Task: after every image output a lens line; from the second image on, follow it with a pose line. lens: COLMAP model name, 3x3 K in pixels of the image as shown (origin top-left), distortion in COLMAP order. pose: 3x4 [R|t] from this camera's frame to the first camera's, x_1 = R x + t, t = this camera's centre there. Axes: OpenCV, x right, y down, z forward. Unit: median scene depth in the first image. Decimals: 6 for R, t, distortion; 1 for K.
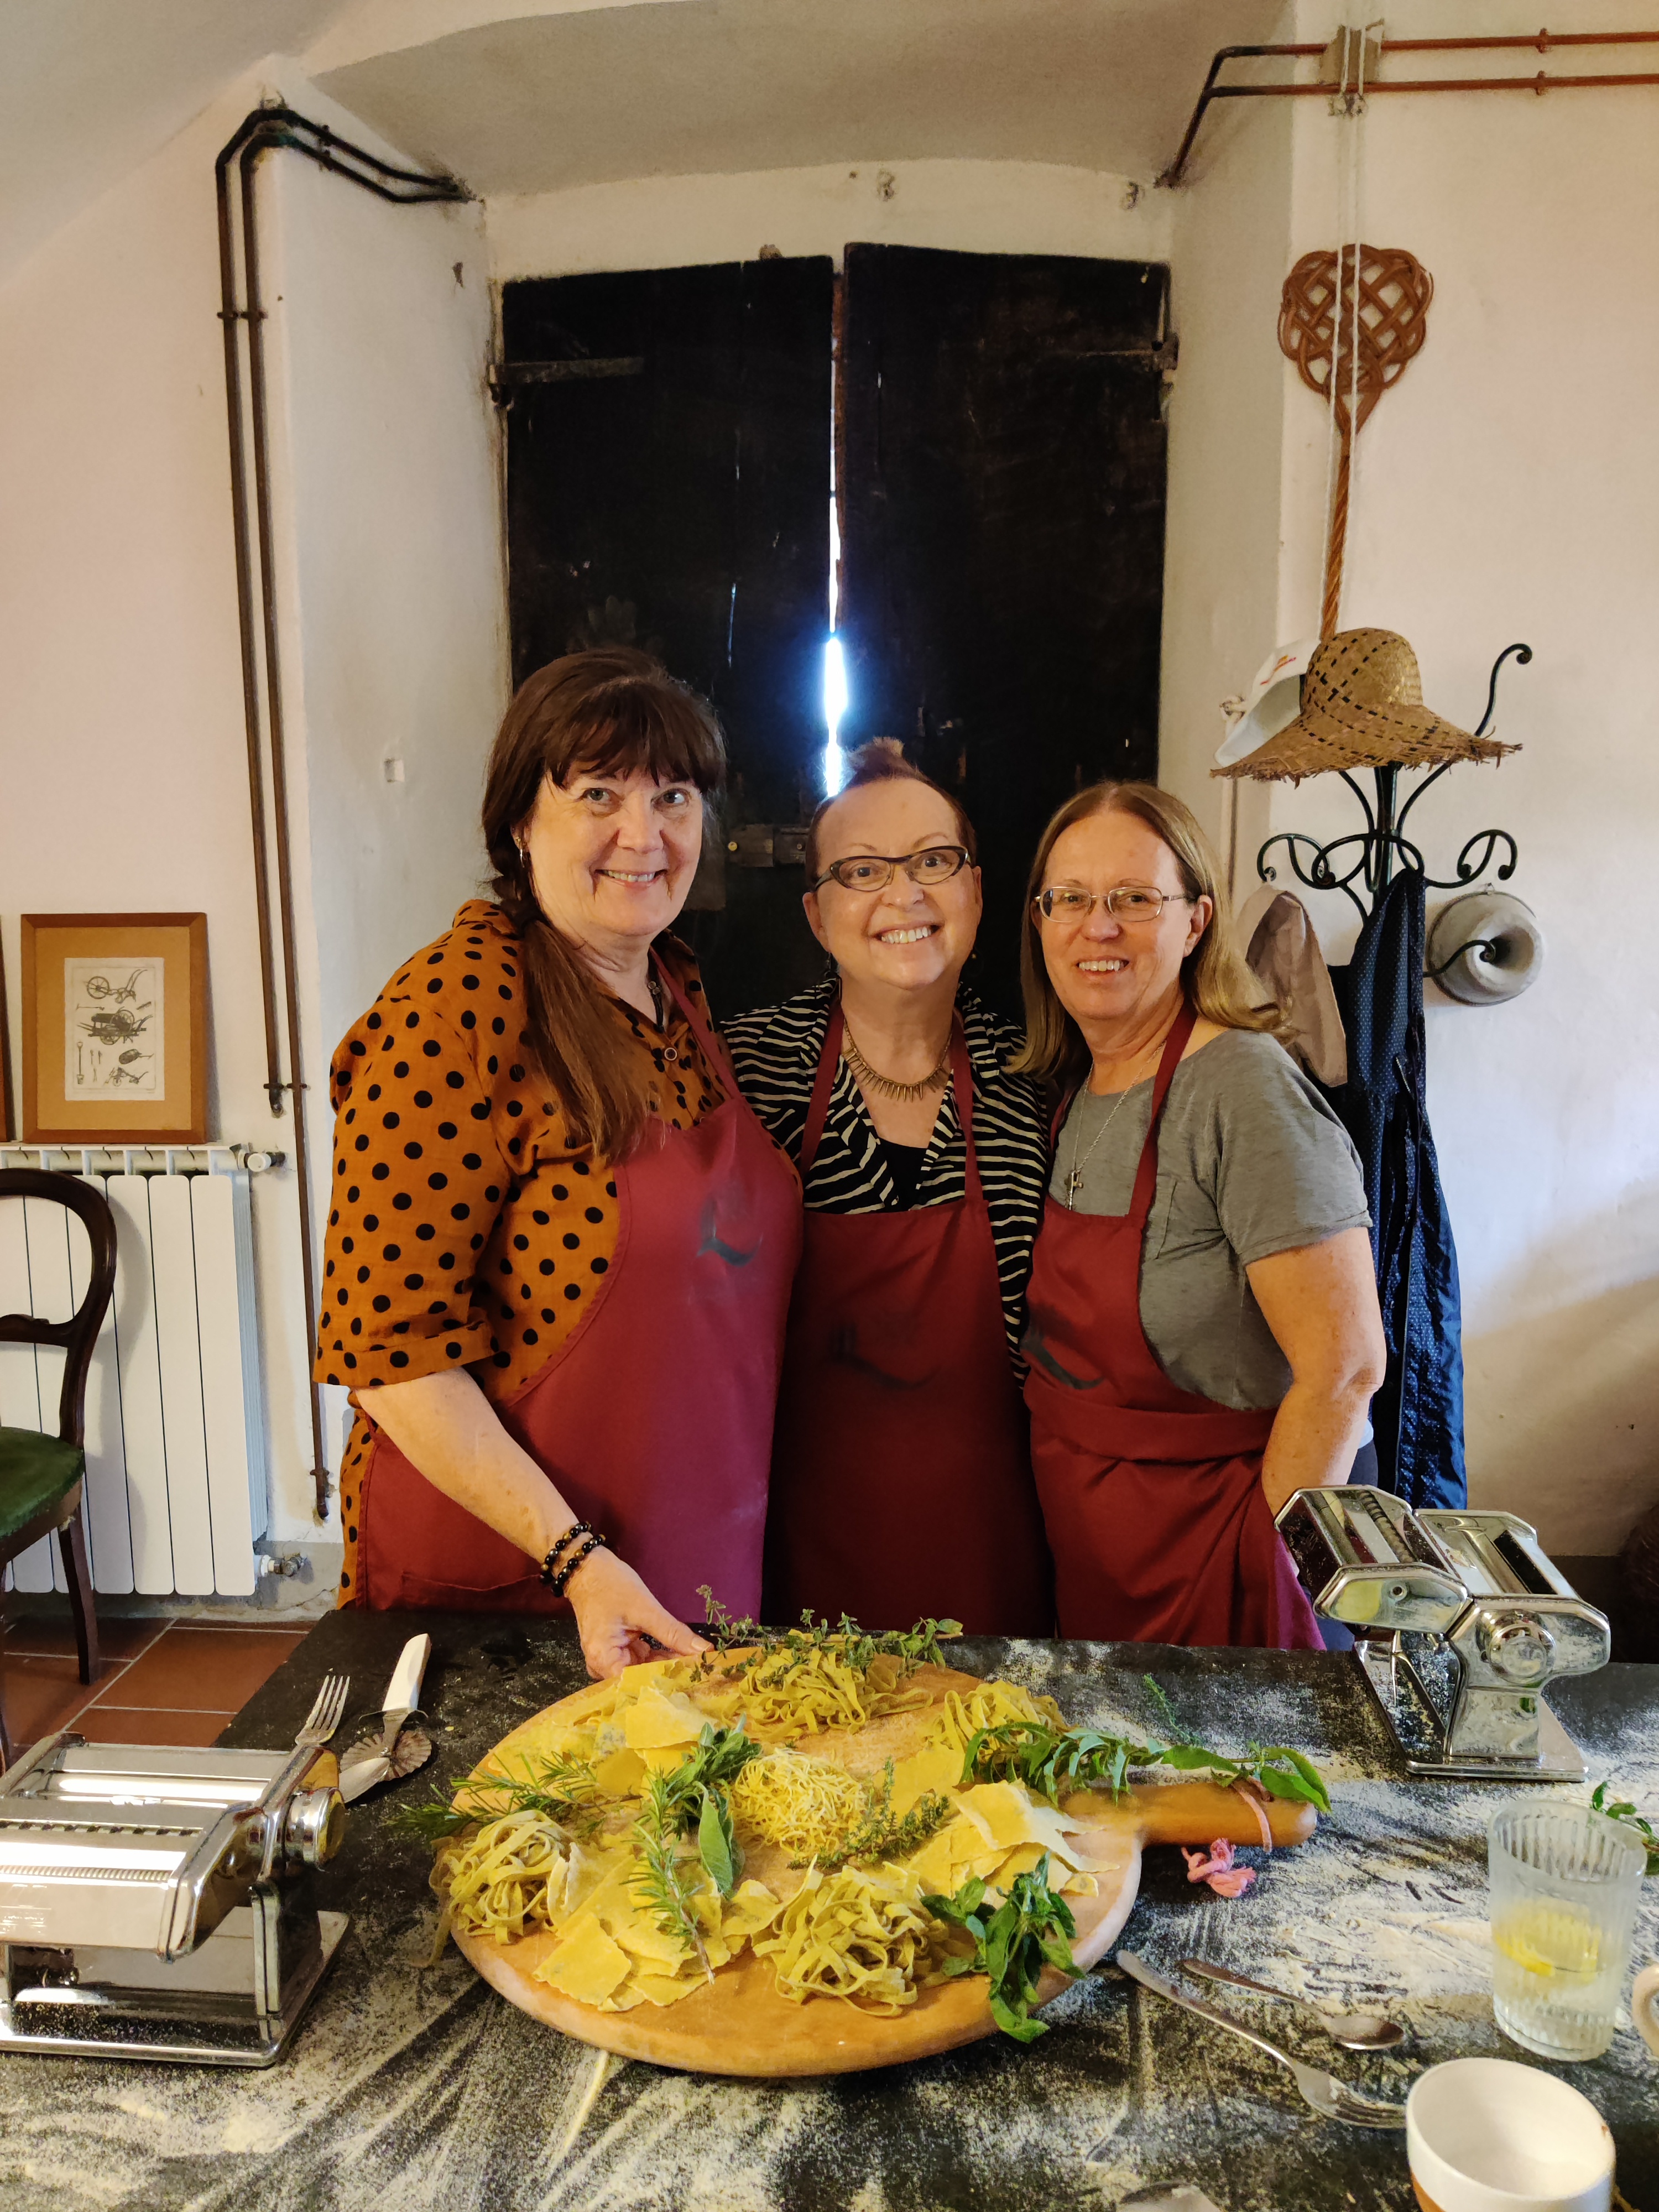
lens RADIAL K [[1717.2, 0, 829.5], [0, 1717.2, 1106.0], [0, 0, 1]] dist [0.054001, -0.070171]
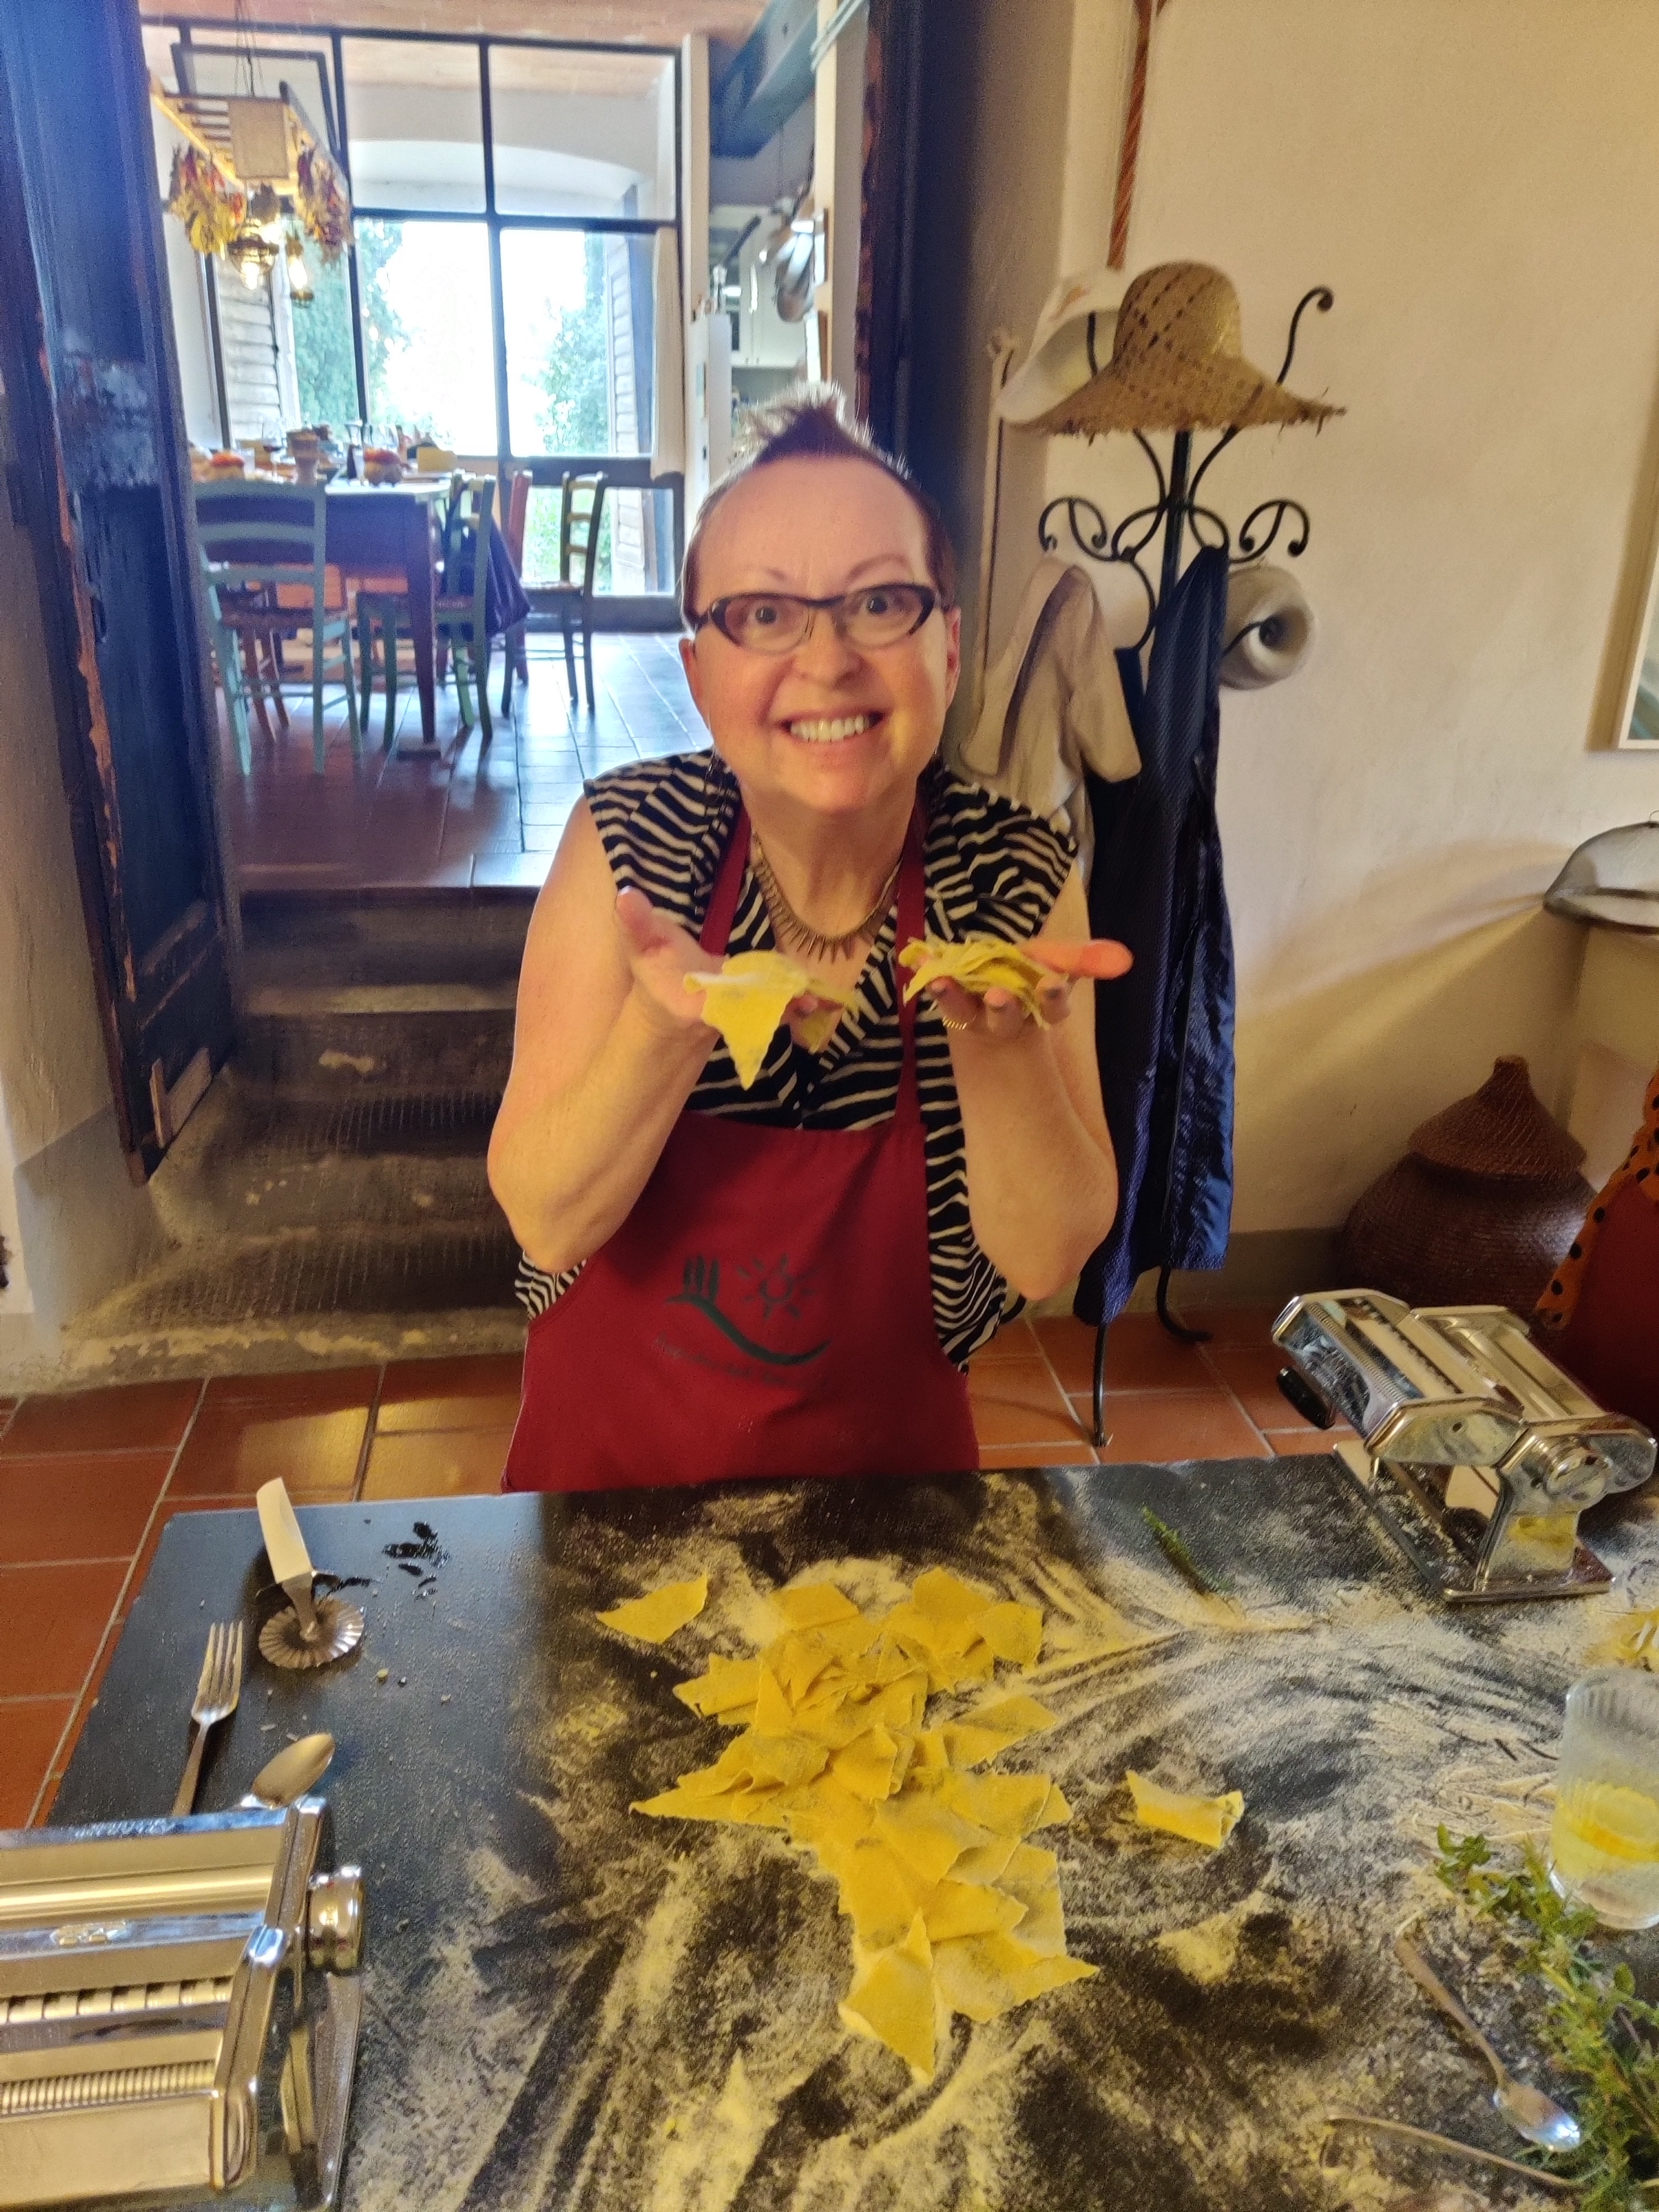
lens RADIAL K [[1717.2, 0, 829.5], [0, 1717.2, 1106.0], [0, 0, 1]] dist [0.054001, -0.070171]
pose [[0.973757, -0.050937, 0.221817, -0.190876], [0.004426, 0.978687, 0.205311, -0.076175], [-0.227547, -0.198941, 0.953229, 0.230429]]
